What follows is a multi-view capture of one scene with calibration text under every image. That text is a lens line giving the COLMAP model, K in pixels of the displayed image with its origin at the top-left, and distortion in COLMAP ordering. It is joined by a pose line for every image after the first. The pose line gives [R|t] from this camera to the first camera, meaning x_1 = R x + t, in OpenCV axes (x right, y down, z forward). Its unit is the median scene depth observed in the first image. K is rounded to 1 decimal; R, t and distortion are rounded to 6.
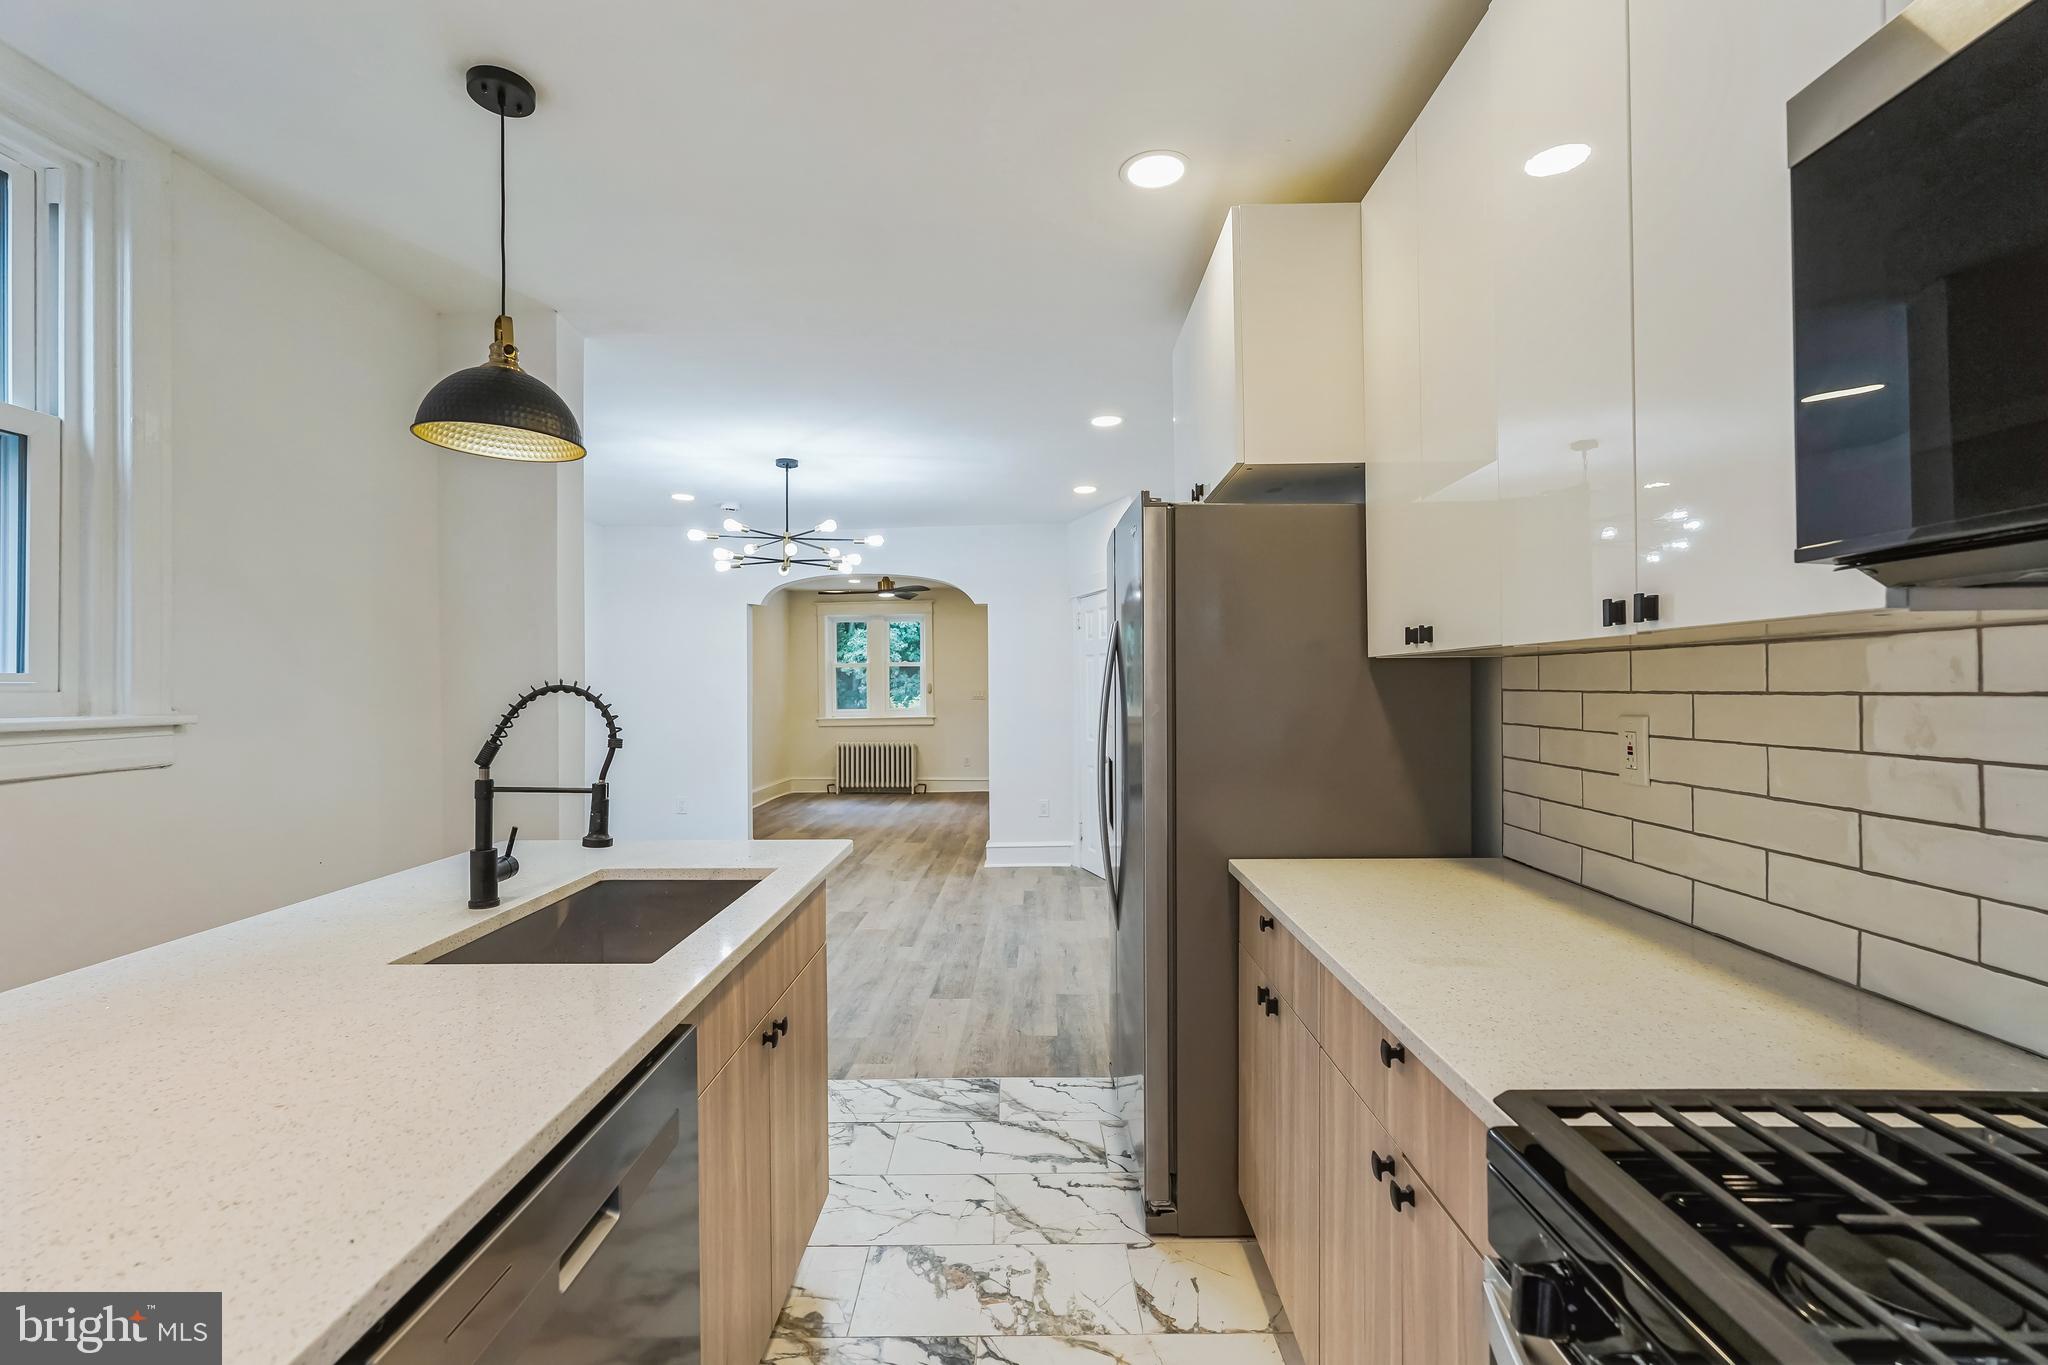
lens RADIAL K [[909.2, 0, 1019.6], [0, 909.2, 688.7], [0, 0, 1]] dist [-0.014290, 0.008943]
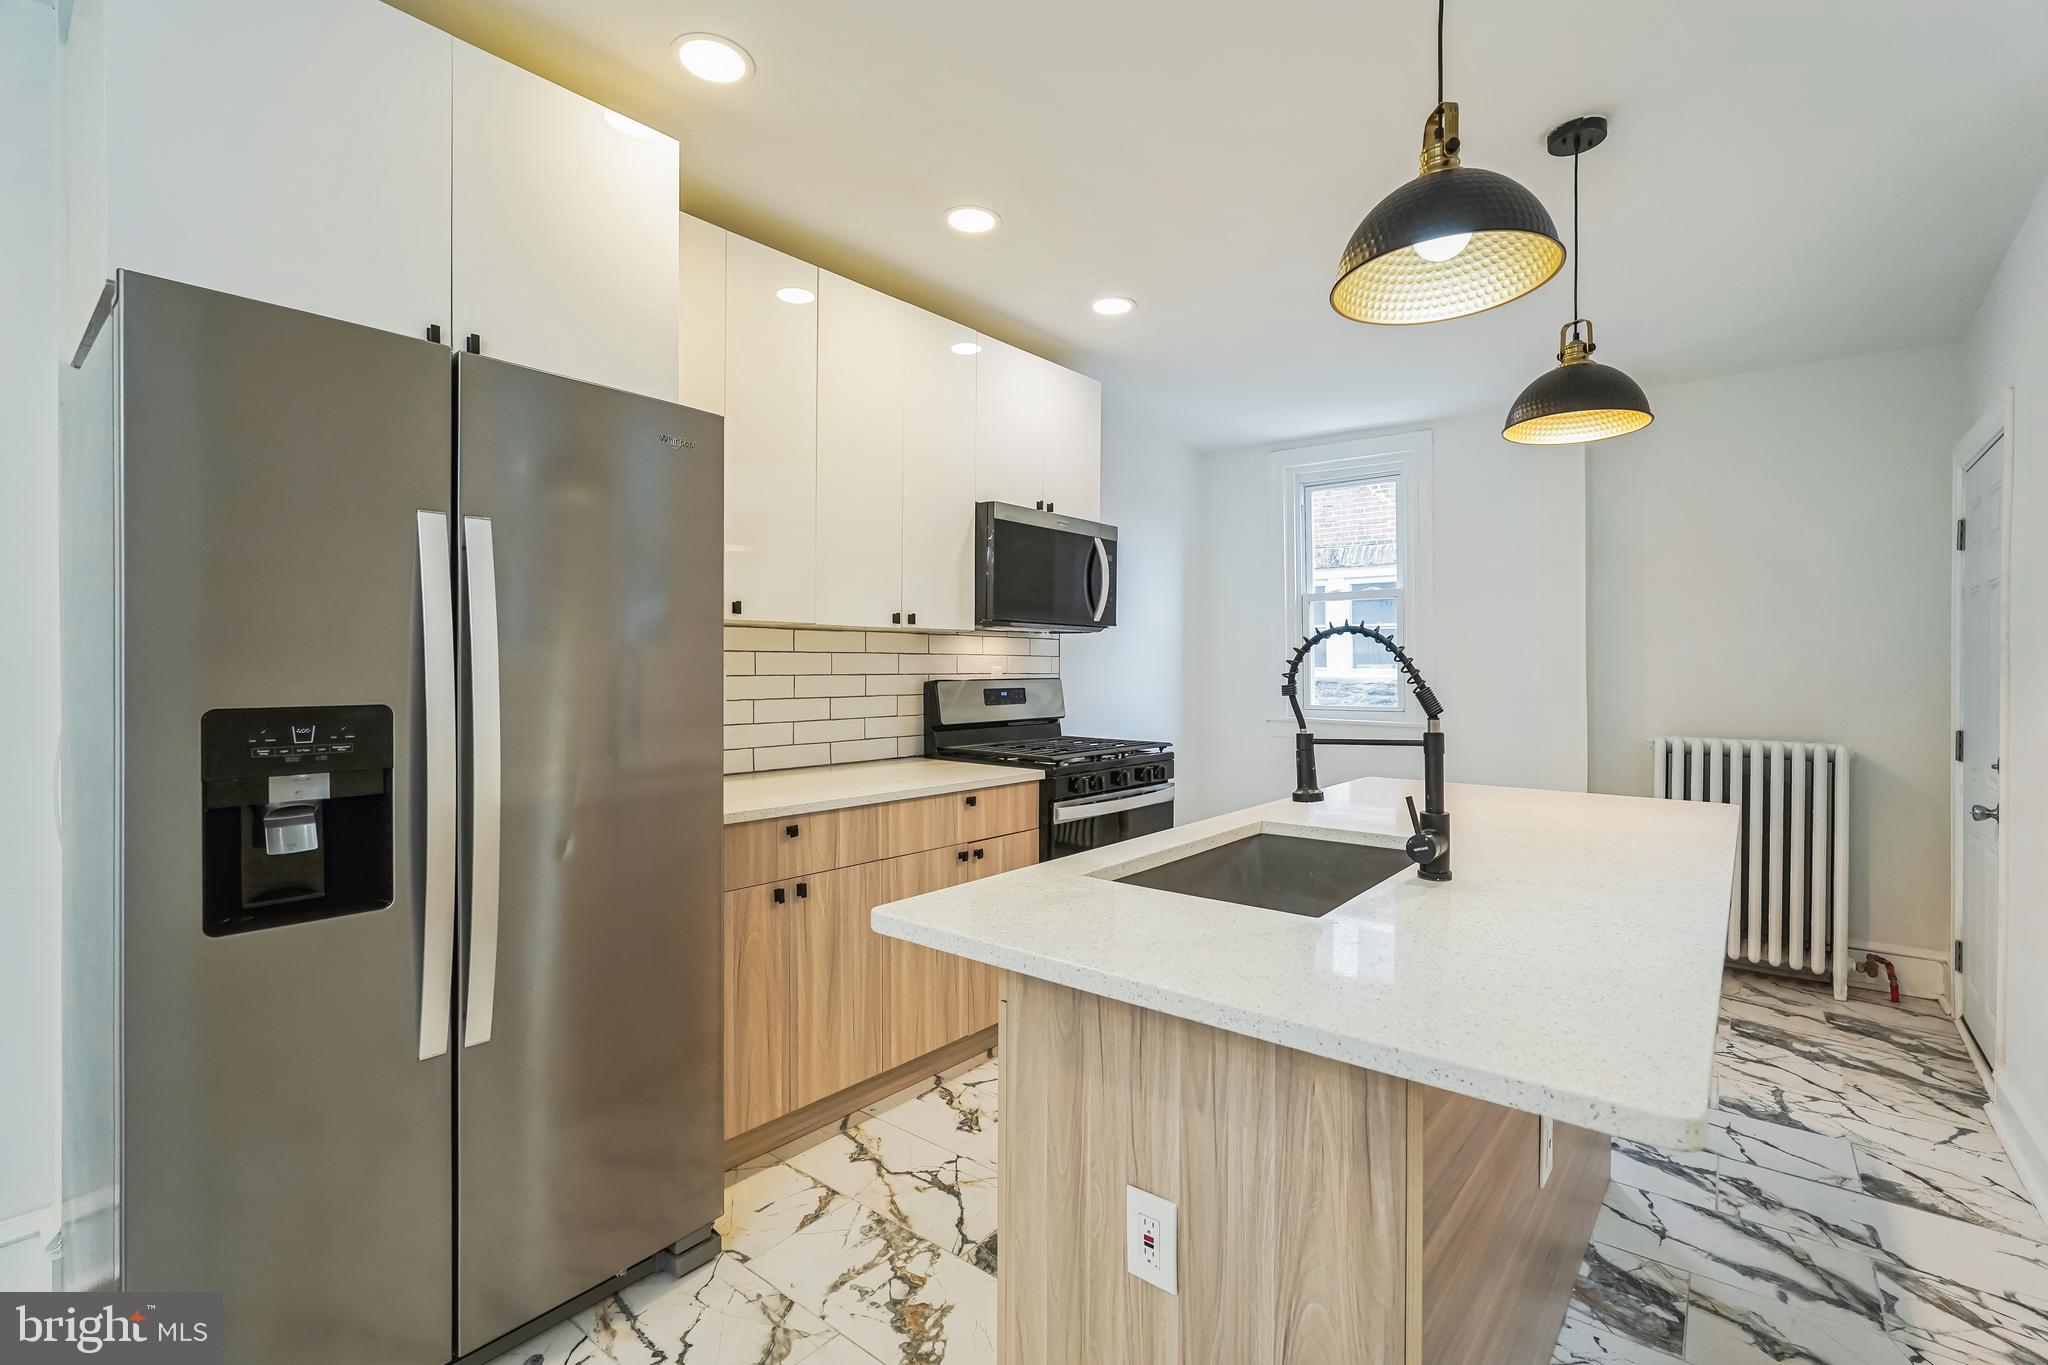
lens RADIAL K [[908.1, 0, 1027.2], [0, 908.1, 675.5], [0, 0, 1]] dist [-0.009073, 0.006879]
pose [[-0.780388, -0.002393, 0.625291, -0.586303], [0.002836, 0.999969, 0.007365, 0.027323], [-0.625289, 0.007521, -0.780357, 1.359369]]
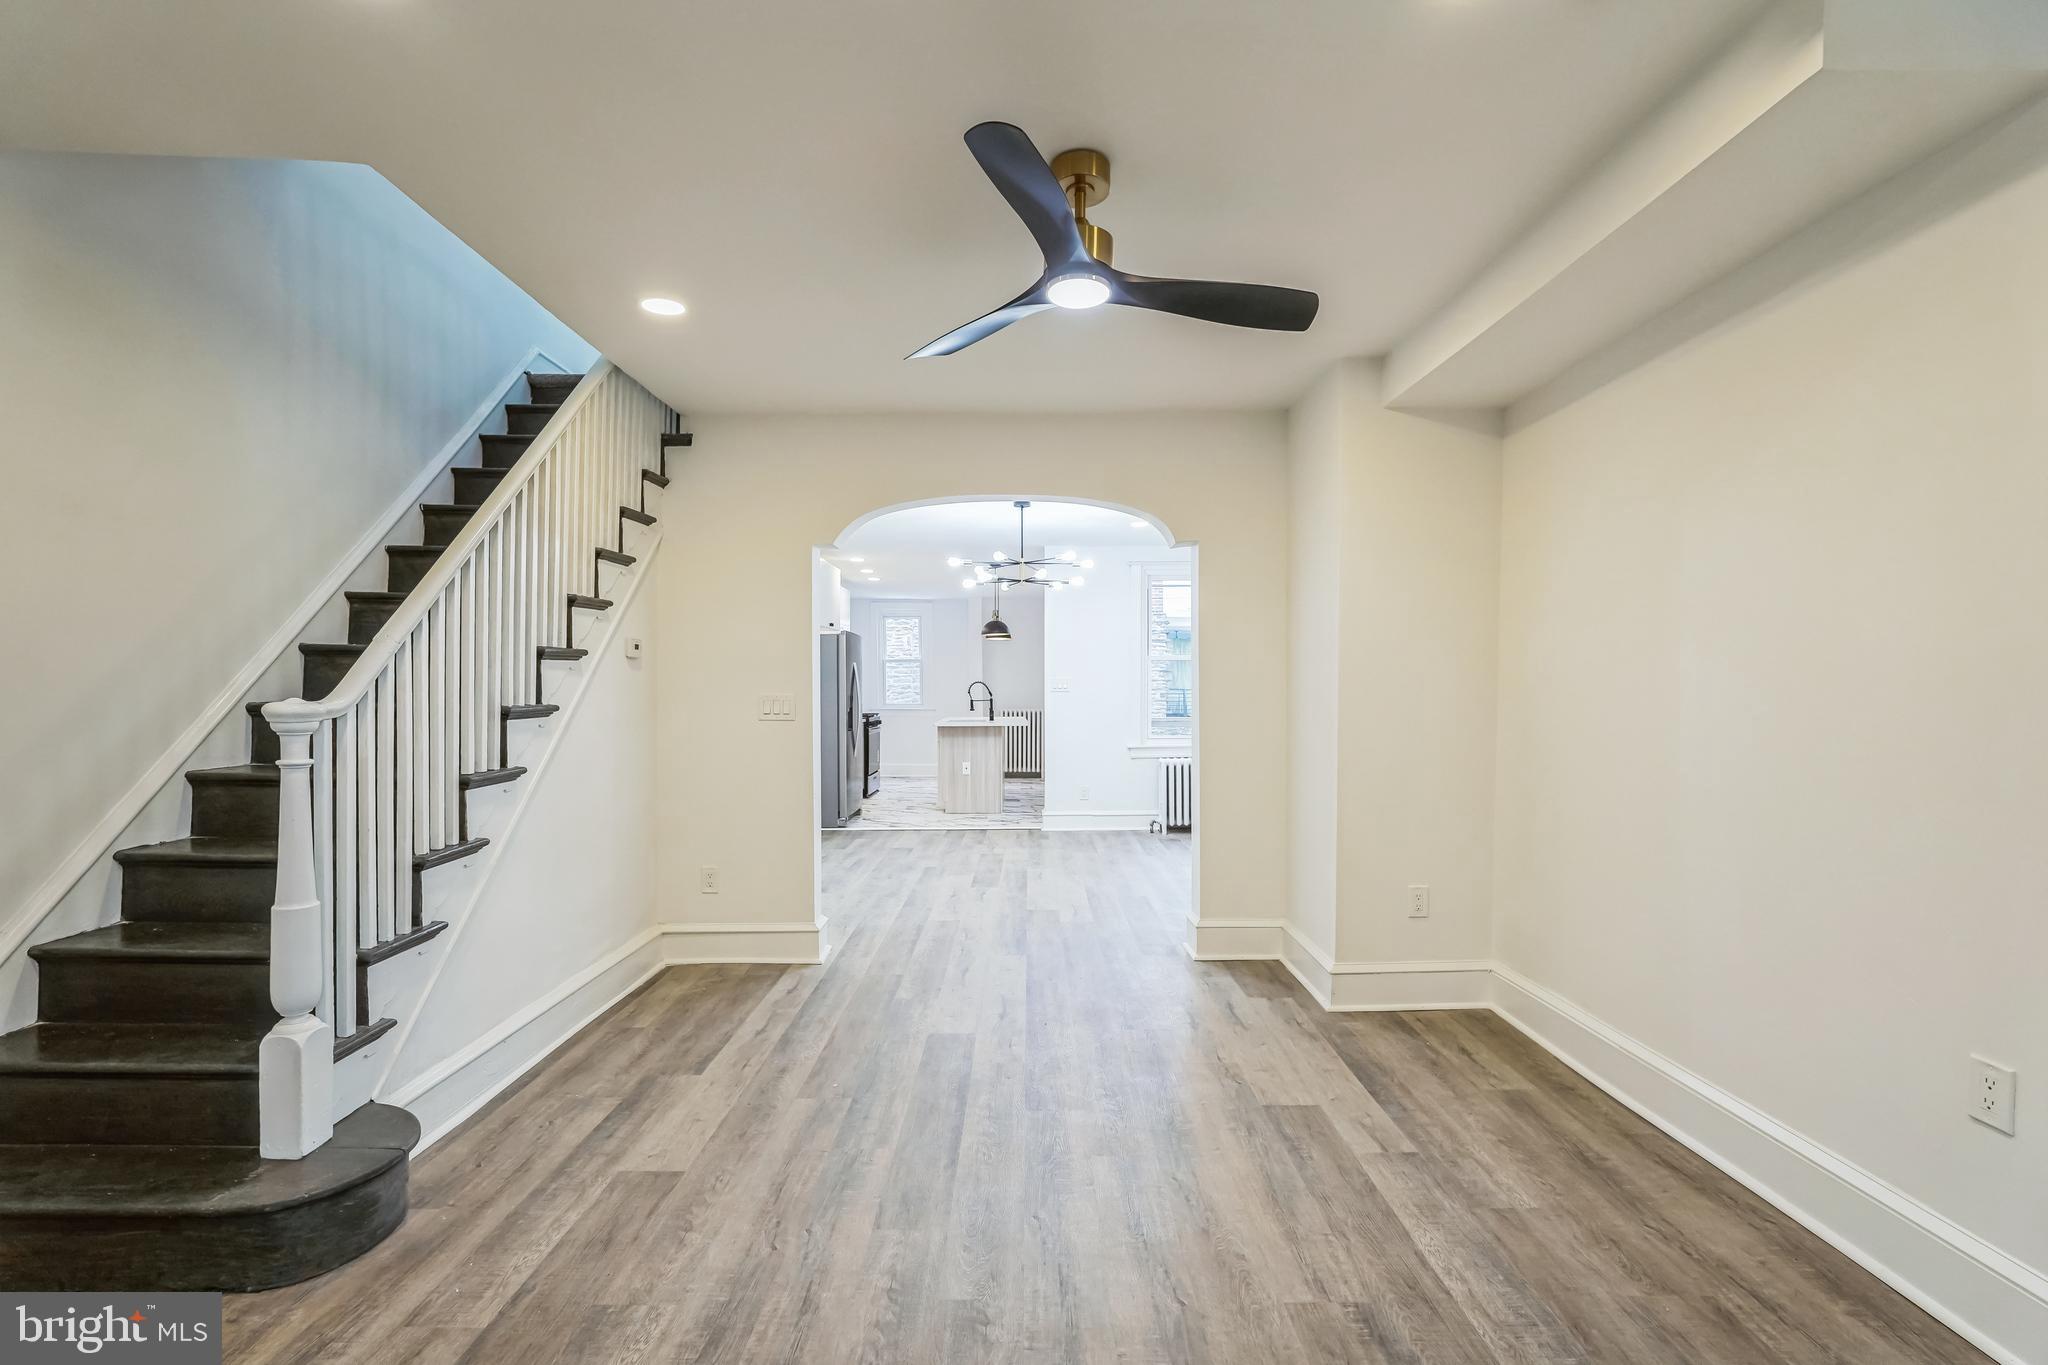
lens RADIAL K [[914.6, 0, 1019.9], [0, 914.6, 706.1], [0, 0, 1]] dist [-0.017645, 0.010807]
pose [[-0.999803, 0.010986, -0.016537, -0.475818], [0.010608, 0.999684, 0.022800, 0.014318], [0.016783, 0.022620, -0.999603, 4.741276]]
